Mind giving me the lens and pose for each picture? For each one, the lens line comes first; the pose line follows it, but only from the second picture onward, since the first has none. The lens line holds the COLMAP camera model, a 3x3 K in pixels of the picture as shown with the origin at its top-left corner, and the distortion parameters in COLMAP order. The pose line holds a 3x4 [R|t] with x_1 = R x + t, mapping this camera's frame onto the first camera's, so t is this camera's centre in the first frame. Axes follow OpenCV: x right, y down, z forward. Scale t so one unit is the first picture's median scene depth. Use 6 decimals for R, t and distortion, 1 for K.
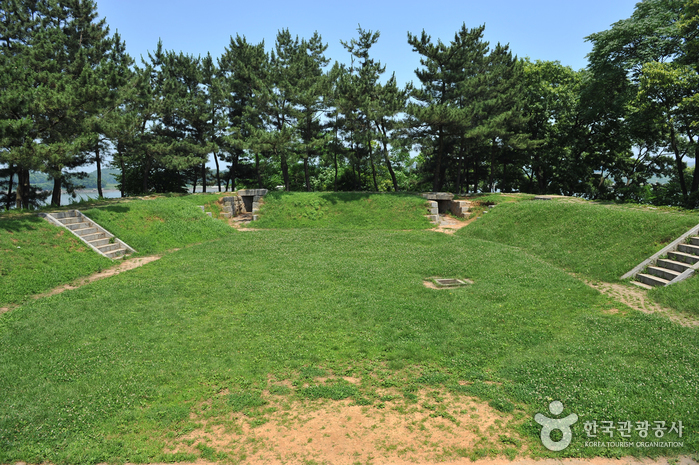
lens RADIAL K [[482.7, 0, 353.1], [0, 482.7, 232.8], [0, 0, 1]] dist [-0.052003, -0.000893]
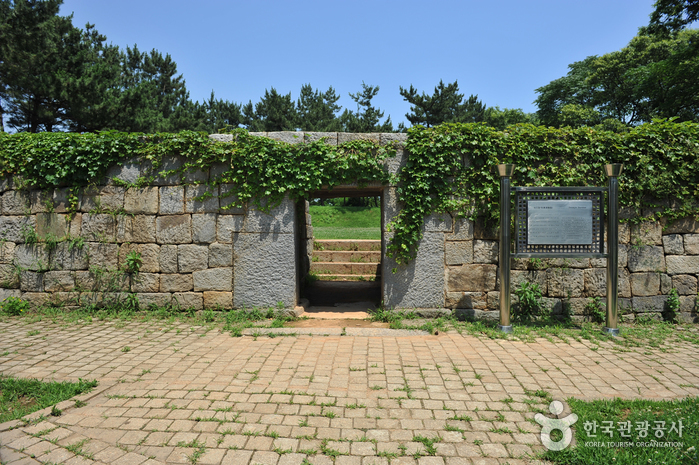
lens RADIAL K [[482.7, 0, 347.0], [0, 482.7, 232.4], [0, 0, 1]] dist [-0.052003, -0.000893]
pose [[0.999845, 0.007857, -0.015785, -0.008973], [-0.009567, 0.993740, -0.111303, 0.127295], [0.014811, 0.111436, 0.993661, -0.270706]]
